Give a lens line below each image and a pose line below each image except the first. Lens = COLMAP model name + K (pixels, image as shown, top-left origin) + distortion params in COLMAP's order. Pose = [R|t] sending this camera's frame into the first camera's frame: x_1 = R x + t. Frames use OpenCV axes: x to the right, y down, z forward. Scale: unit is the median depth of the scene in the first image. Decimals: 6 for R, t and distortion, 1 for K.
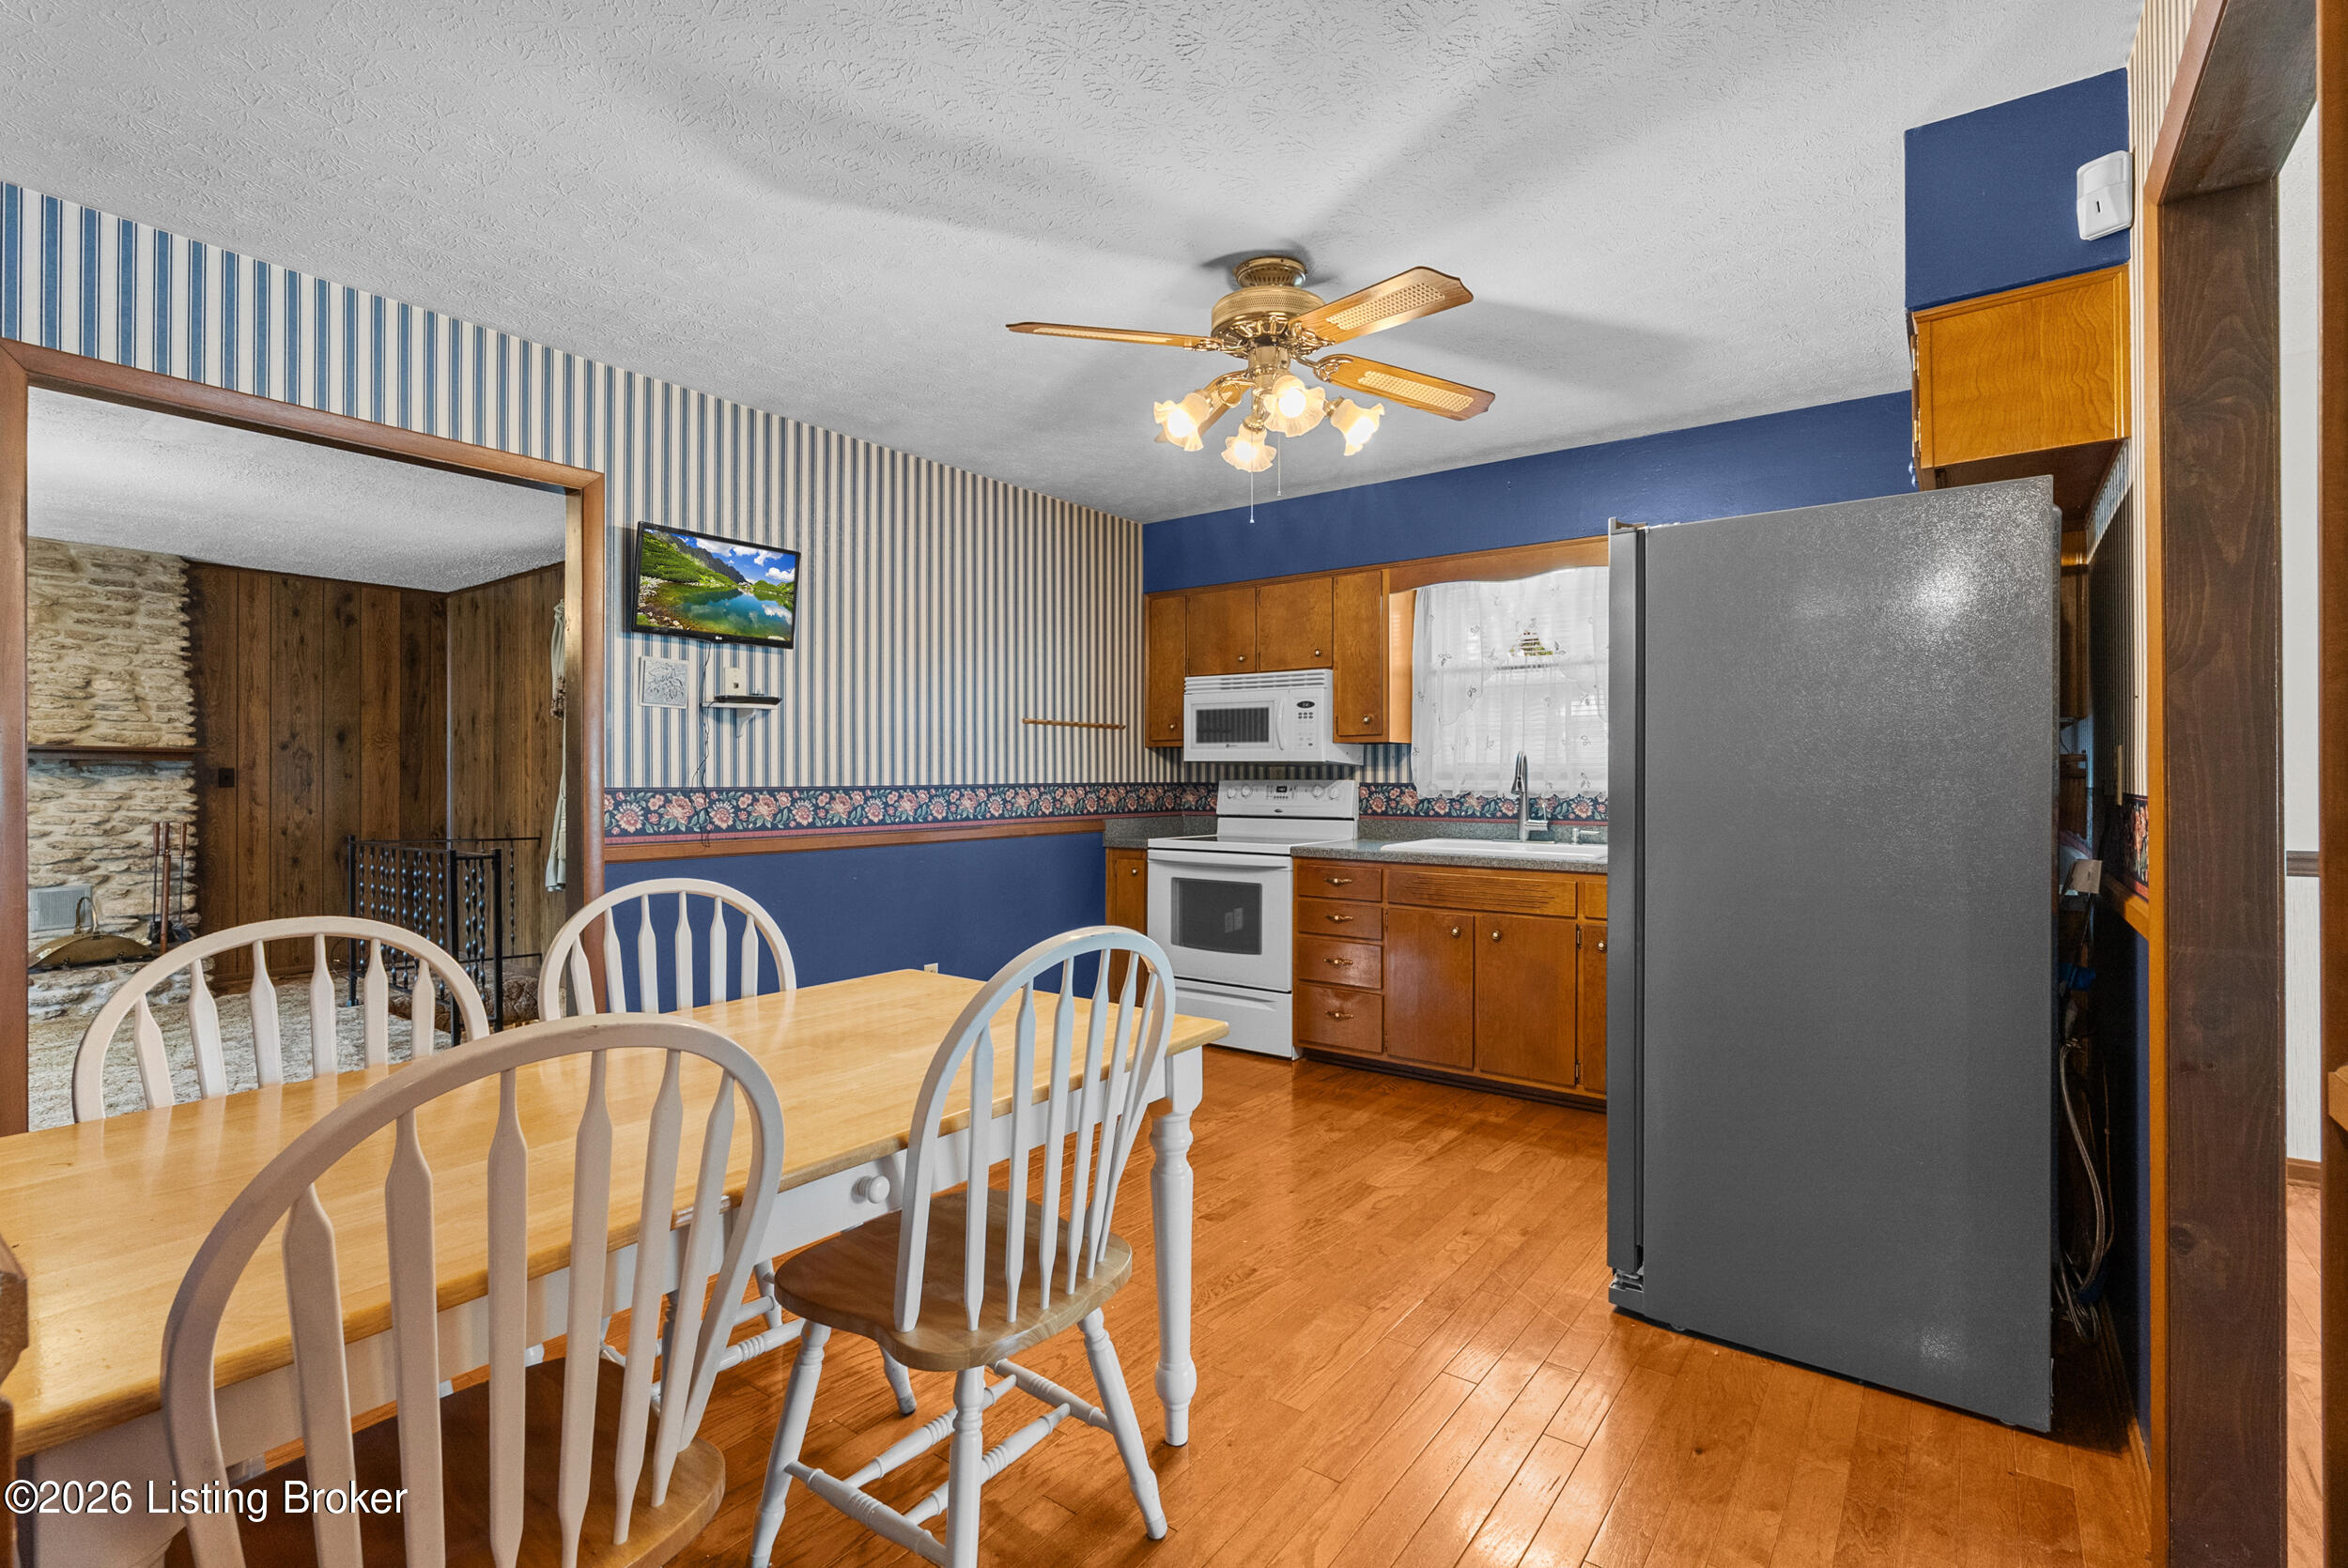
lens RADIAL K [[1069.8, 0, 1179.7], [0, 1069.8, 781.8], [0, 0, 1]] dist [-0.009161, 0.003378]
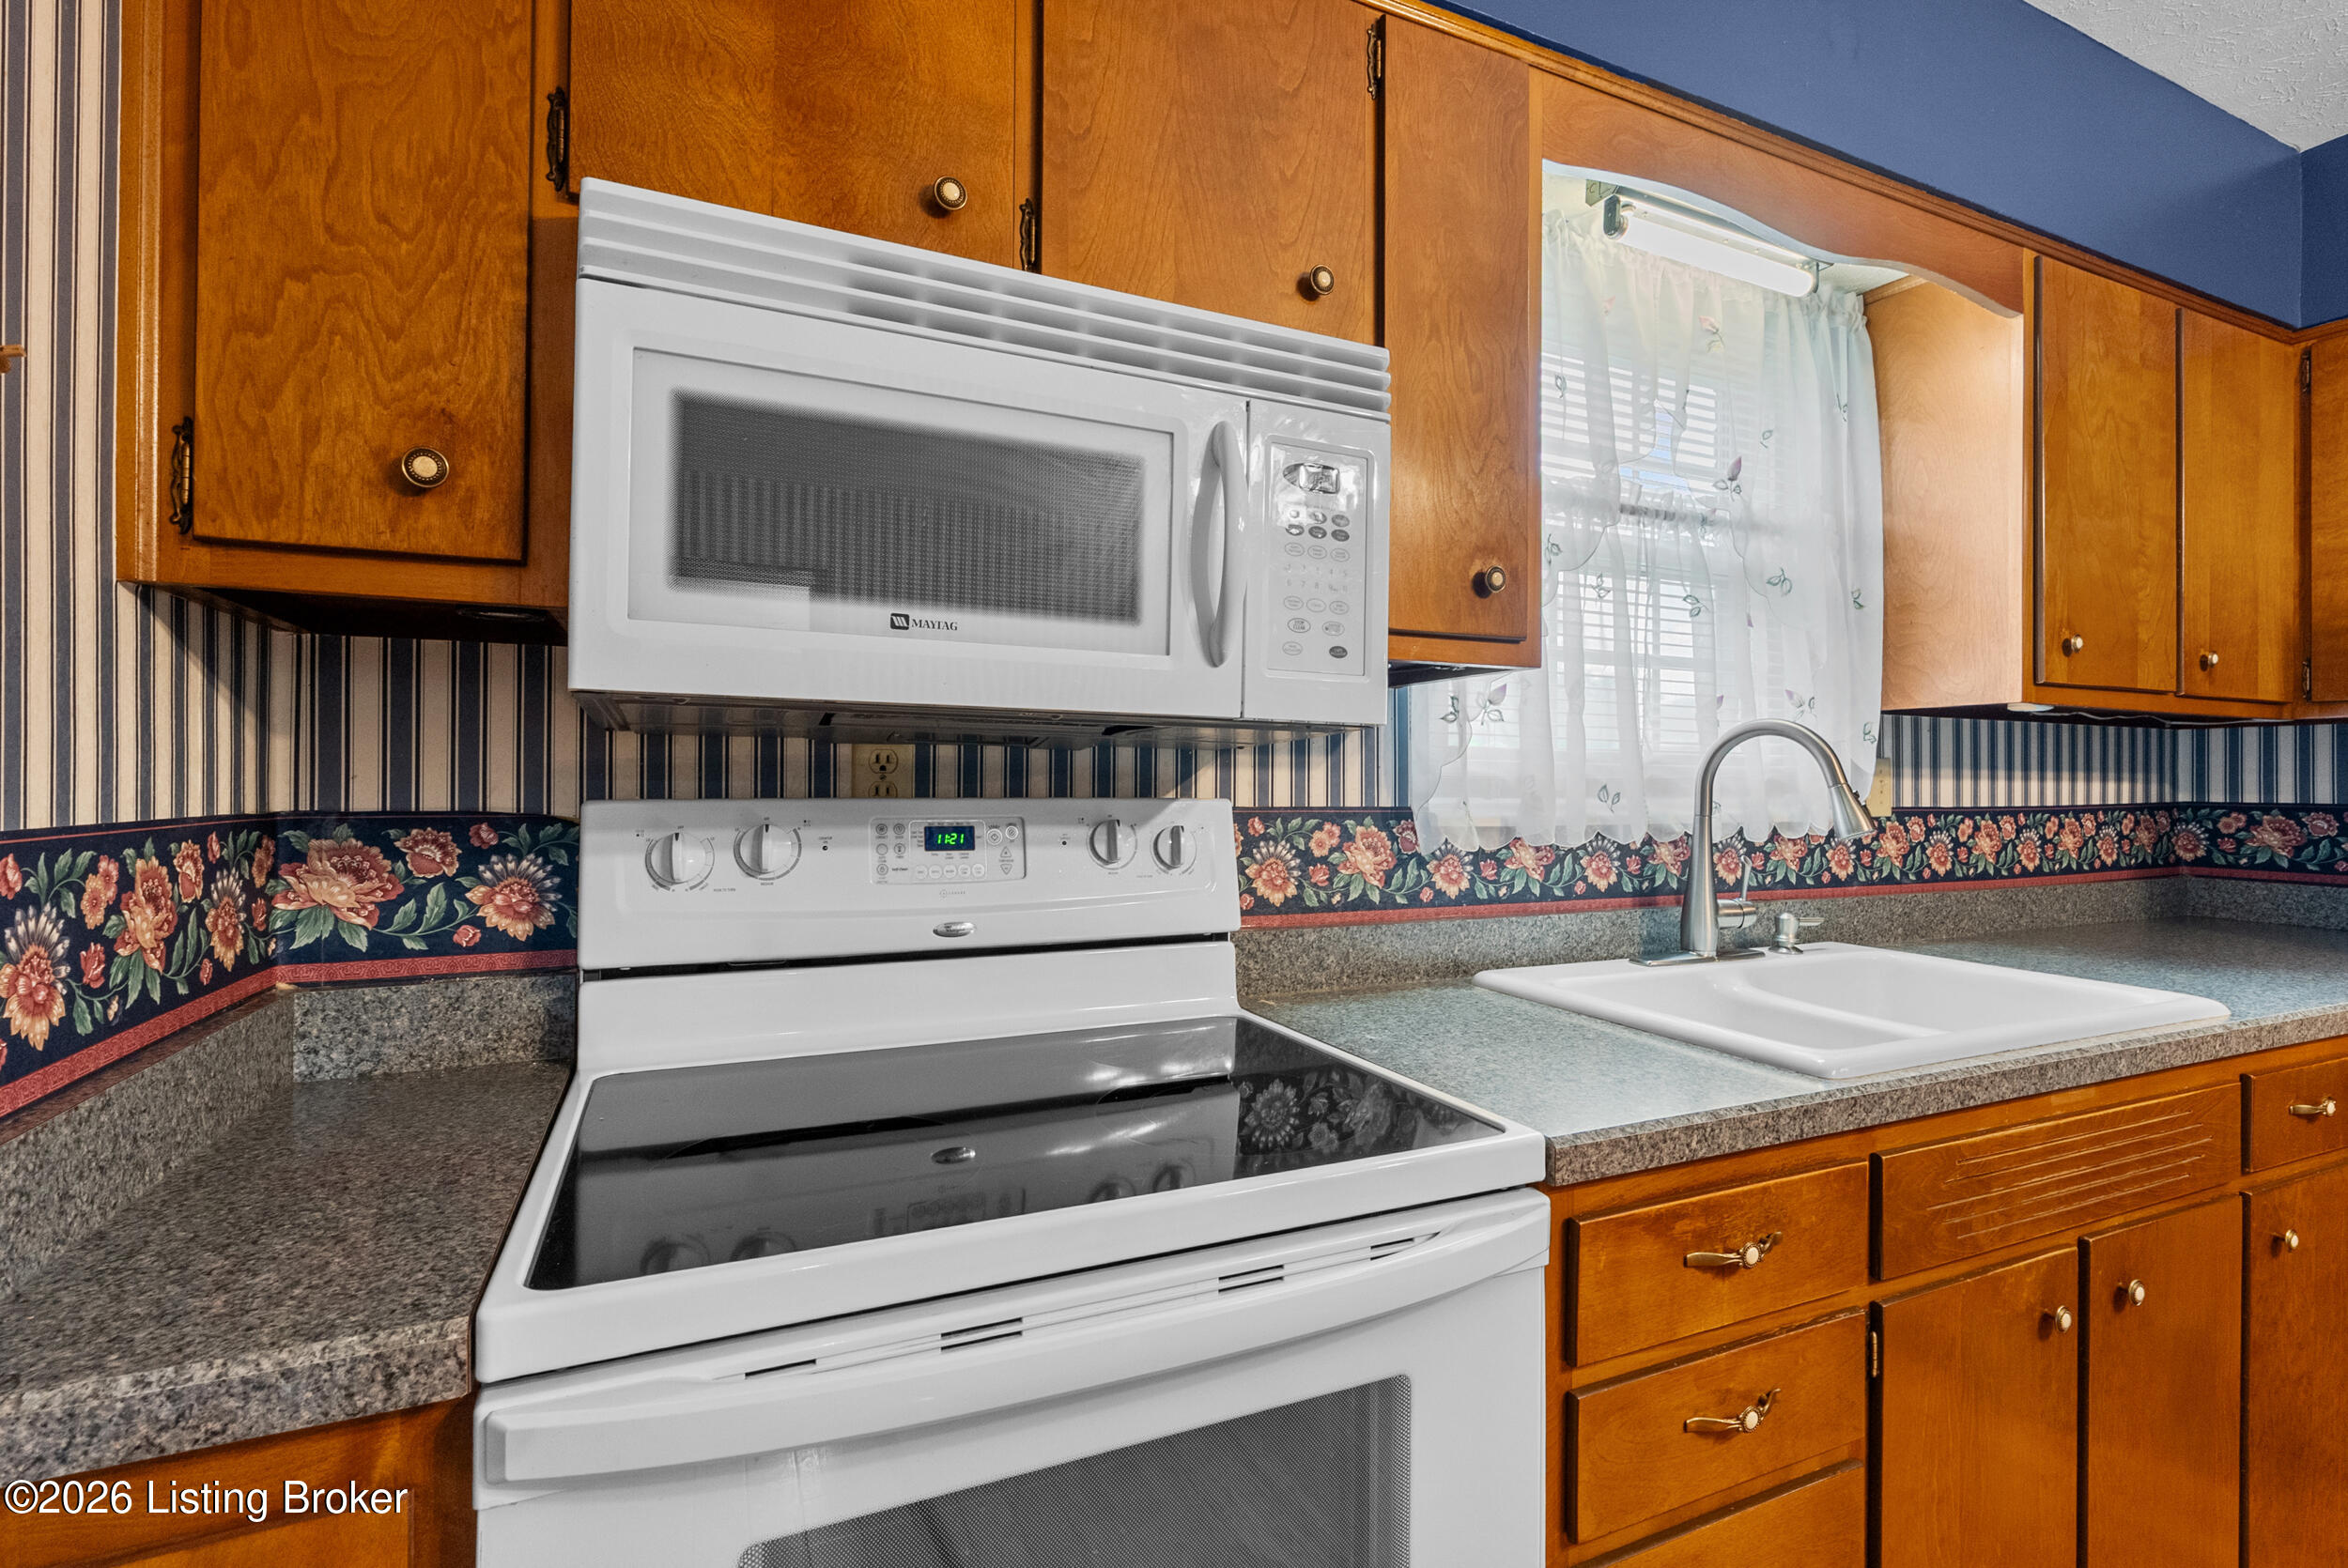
lens RADIAL K [[1069.8, 0, 1179.7], [0, 1069.8, 781.8], [0, 0, 1]] dist [-0.009161, 0.003378]
pose [[0.485954, 0.004423, 0.873973, -0.119784], [-0.002710, 0.999990, -0.003555, -0.006419], [-0.873980, -0.000641, 0.485961, 1.103742]]
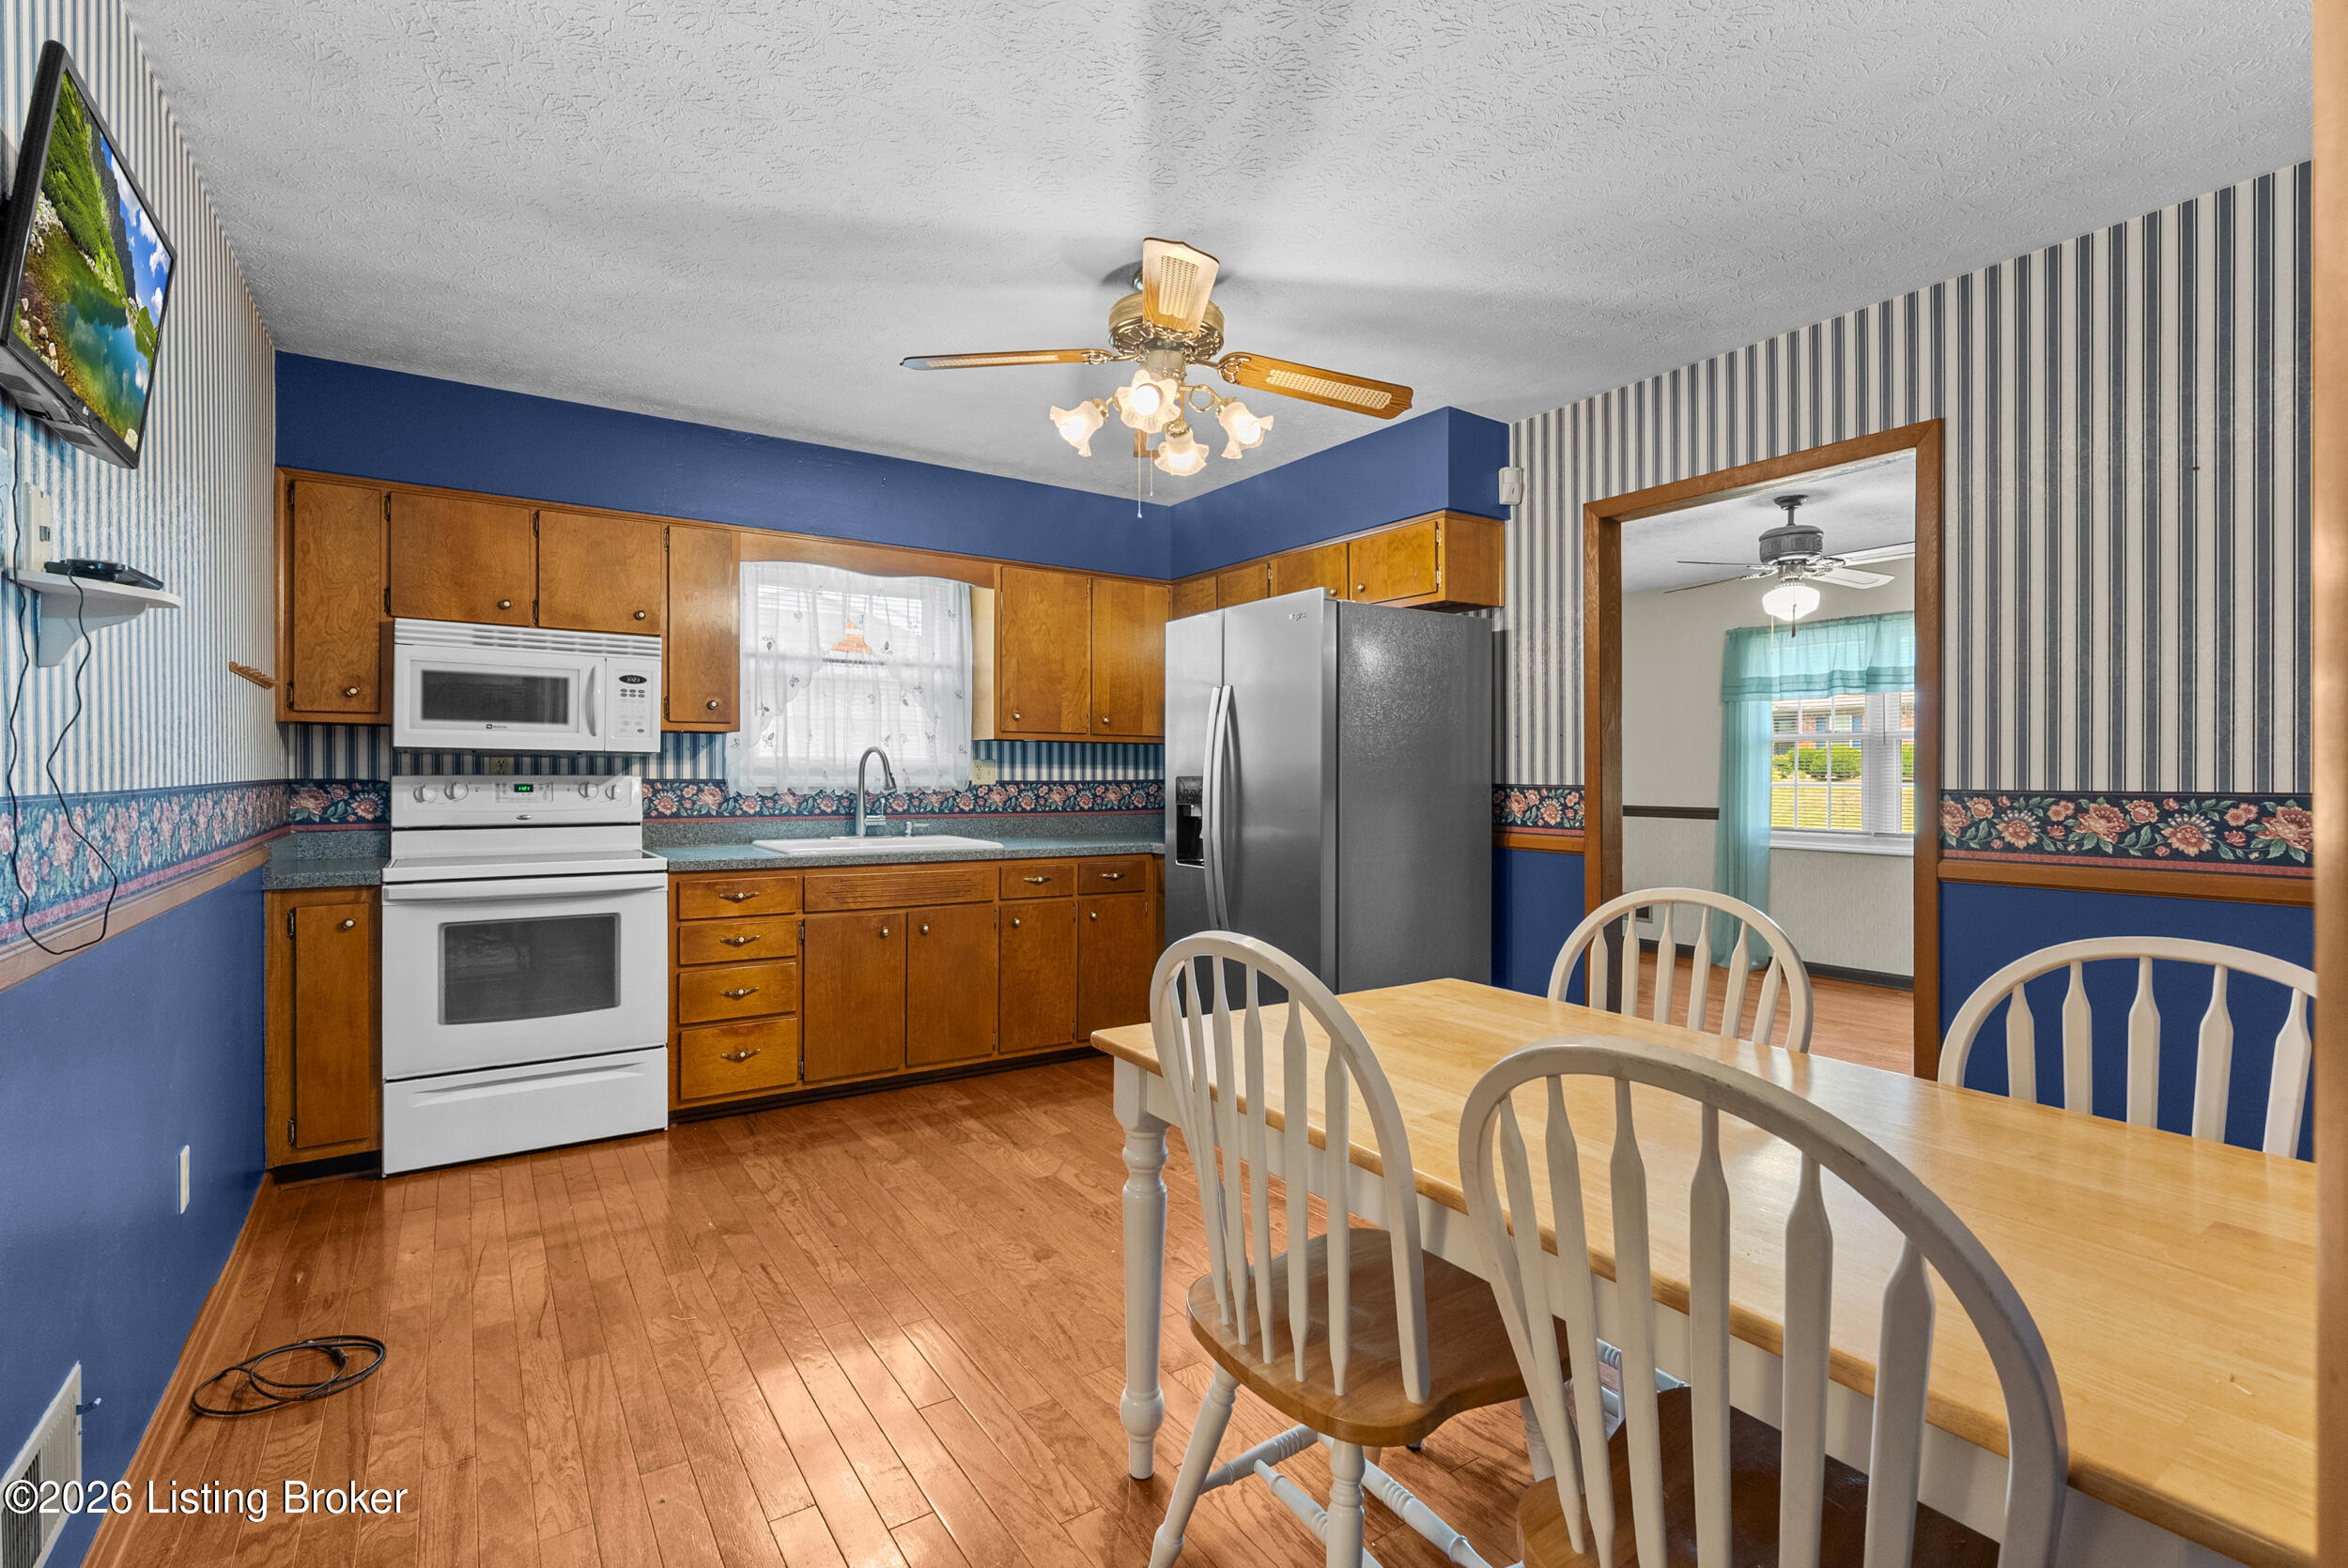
lens RADIAL K [[1069.8, 0, 1179.7], [0, 1069.8, 781.8], [0, 0, 1]] dist [-0.009161, 0.003378]
pose [[0.329953, -0.004516, 0.943987, -0.589923], [-0.000288, 0.999988, 0.004884, -0.001247], [-0.943997, -0.001884, 0.329948, 0.439180]]
